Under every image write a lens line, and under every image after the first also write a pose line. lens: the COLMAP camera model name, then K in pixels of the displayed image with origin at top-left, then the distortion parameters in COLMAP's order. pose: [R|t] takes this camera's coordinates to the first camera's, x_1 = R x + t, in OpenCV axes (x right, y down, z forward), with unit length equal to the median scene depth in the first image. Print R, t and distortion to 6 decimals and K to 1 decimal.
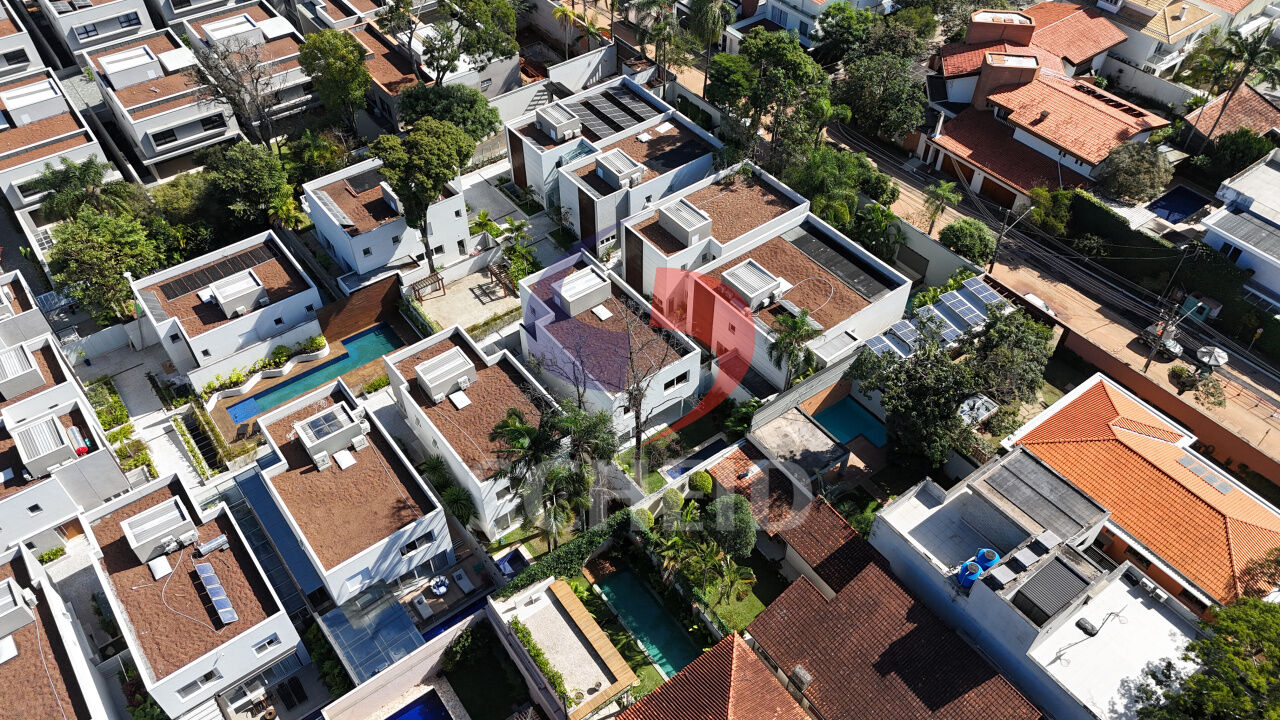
lens RADIAL K [[949.3, 0, 642.8], [0, 949.3, 354.9], [0, 0, 1]] dist [0.056741, -0.026244]
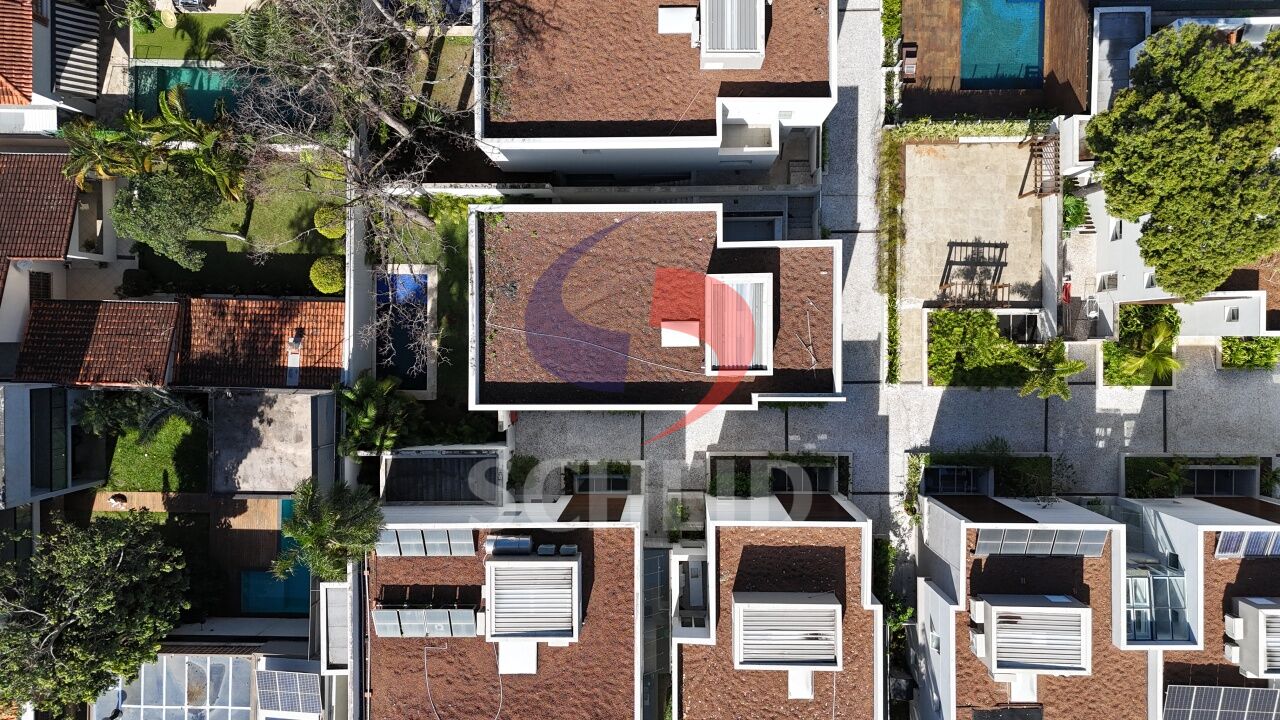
lens RADIAL K [[949.3, 0, 644.3], [0, 949.3, 363.1], [0, 0, 1]] dist [0.056741, -0.026244]
pose [[-0.605259, 0.795003, 0.040400, -0.036170], [-0.545304, -0.451060, 0.706533, -0.371508], [0.579919, 0.405605, 0.706526, 0.576732]]
